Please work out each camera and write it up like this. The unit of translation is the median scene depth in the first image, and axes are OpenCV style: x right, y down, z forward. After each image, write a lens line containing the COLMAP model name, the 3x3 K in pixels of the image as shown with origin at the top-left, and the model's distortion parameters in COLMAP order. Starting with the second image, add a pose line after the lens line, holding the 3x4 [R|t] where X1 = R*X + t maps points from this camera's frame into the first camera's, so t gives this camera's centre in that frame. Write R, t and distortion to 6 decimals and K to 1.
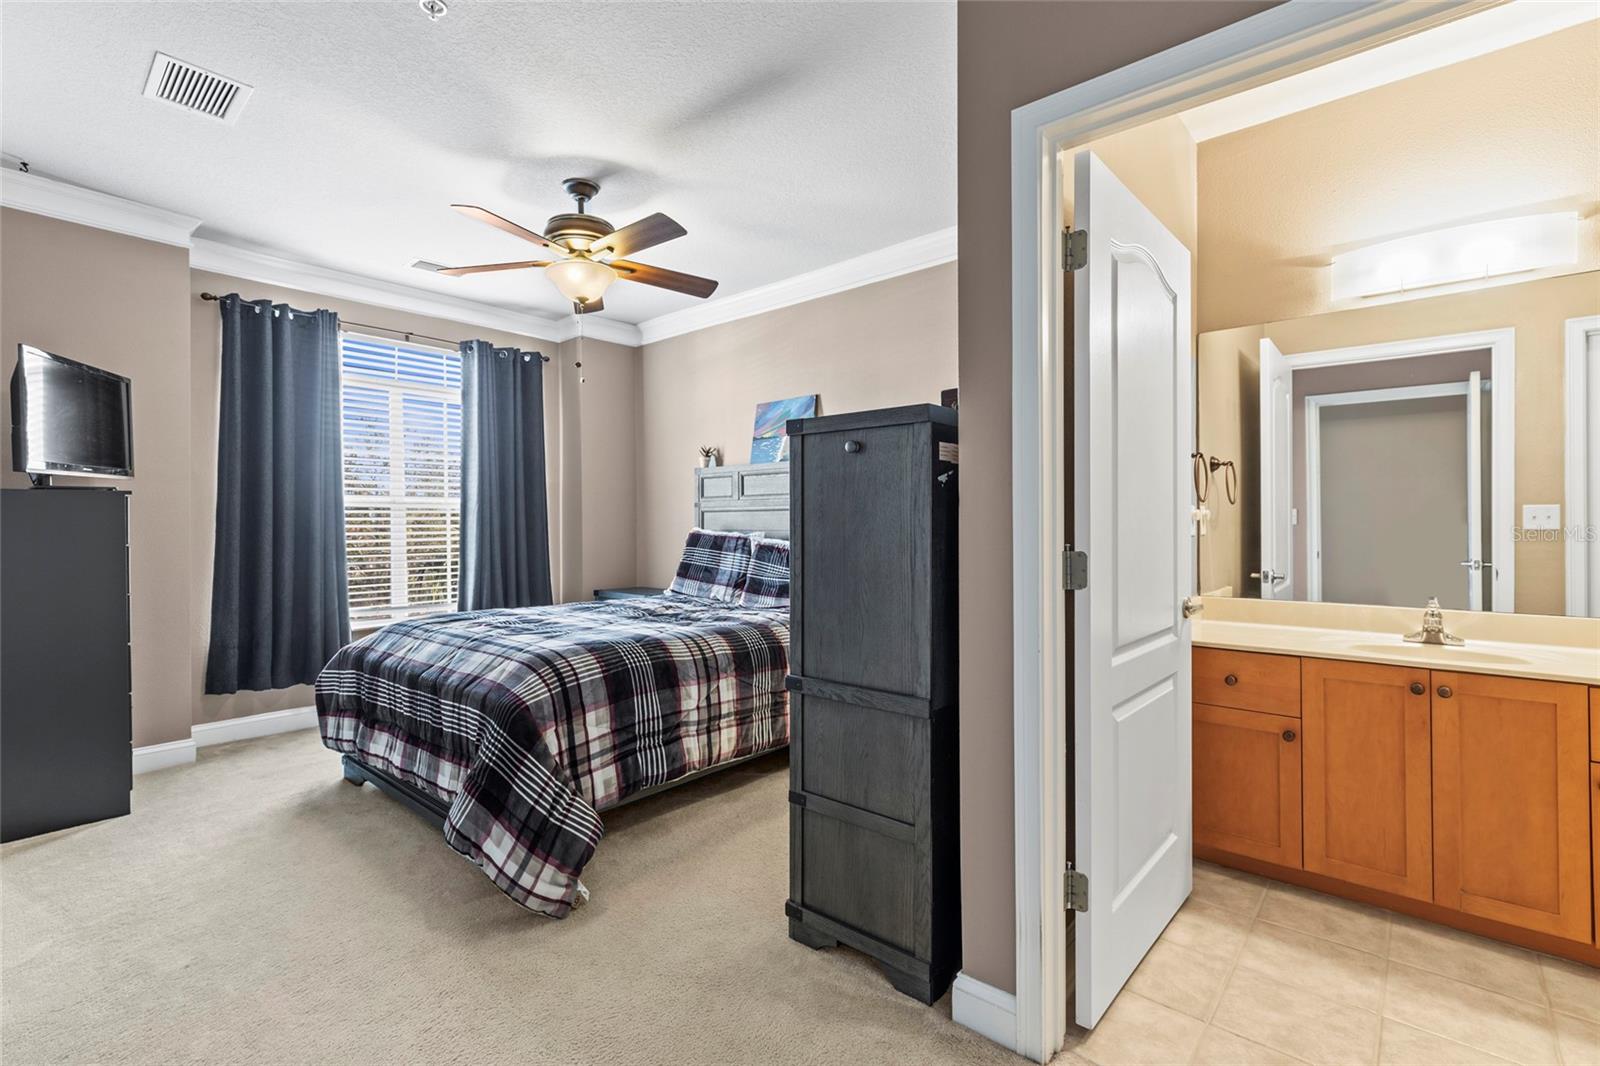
lens RADIAL K [[725.6, 0, 799.1], [0, 725.6, 522.7], [0, 0, 1]] dist [0.003472, -0.000192]
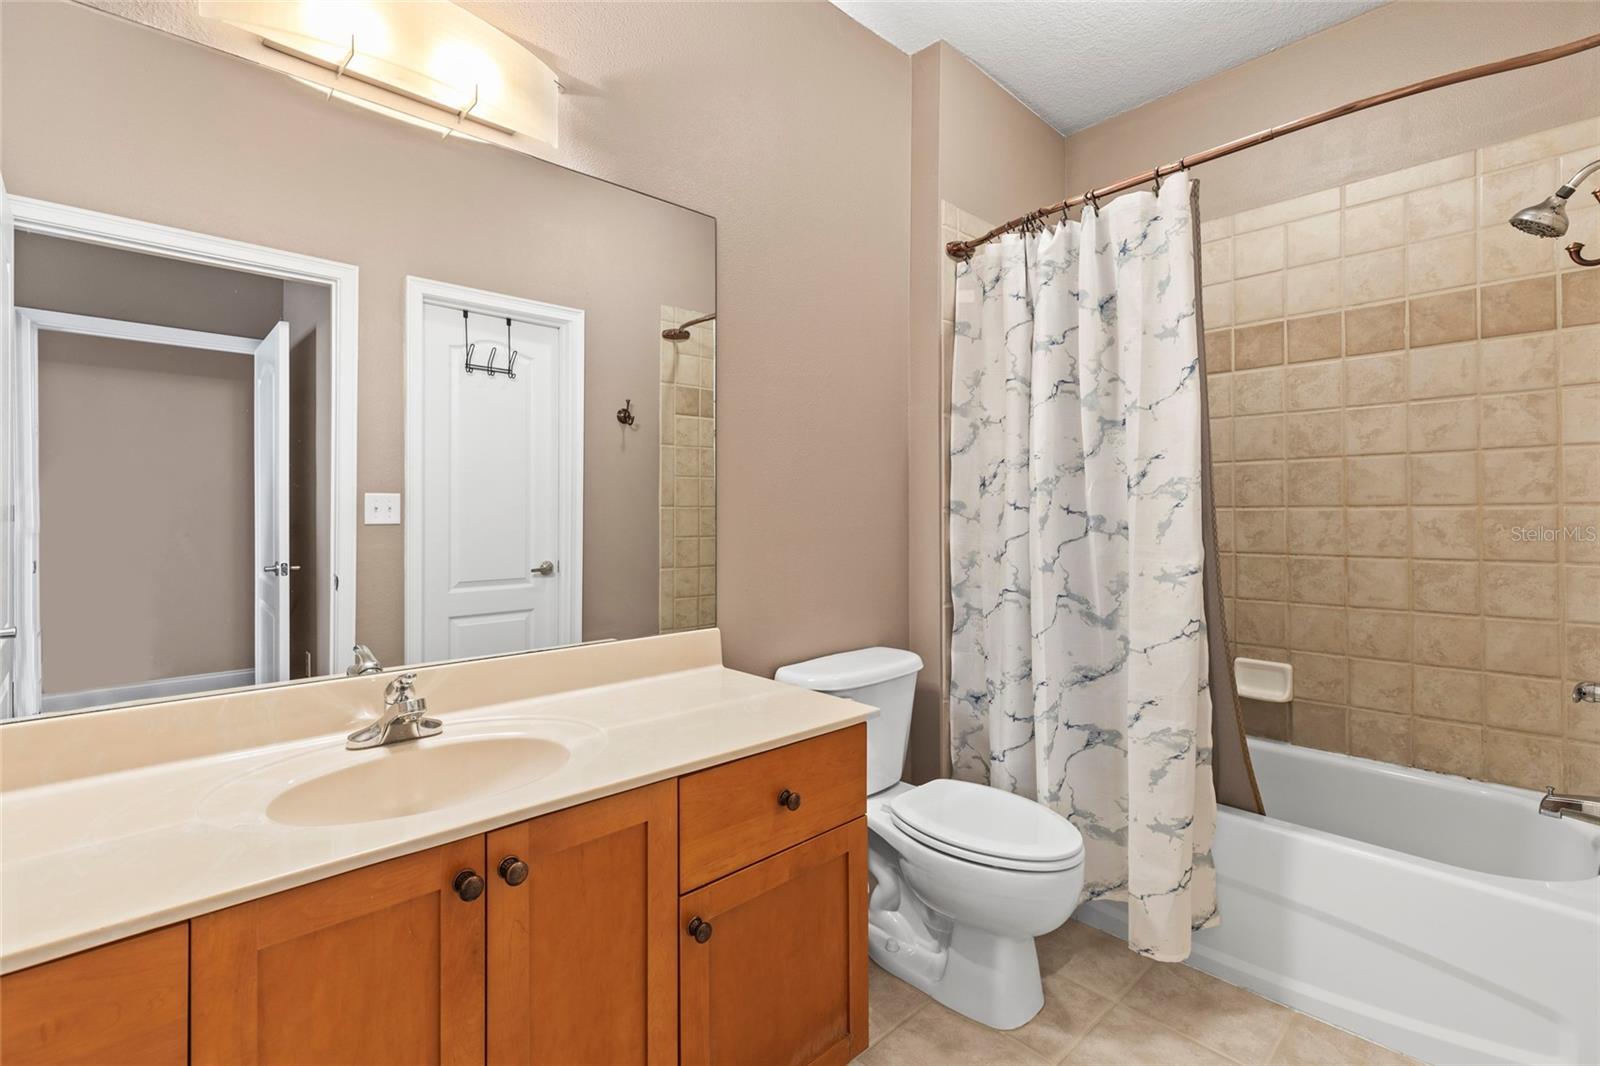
lens RADIAL K [[725.6, 0, 799.1], [0, 725.6, 522.7], [0, 0, 1]] dist [0.003472, -0.000192]
pose [[0.102237, -0.004623, 0.994749, 0.338833], [-0.007232, 0.999959, 0.005390, -0.000354], [-0.994734, -0.007745, 0.102199, 0.600128]]
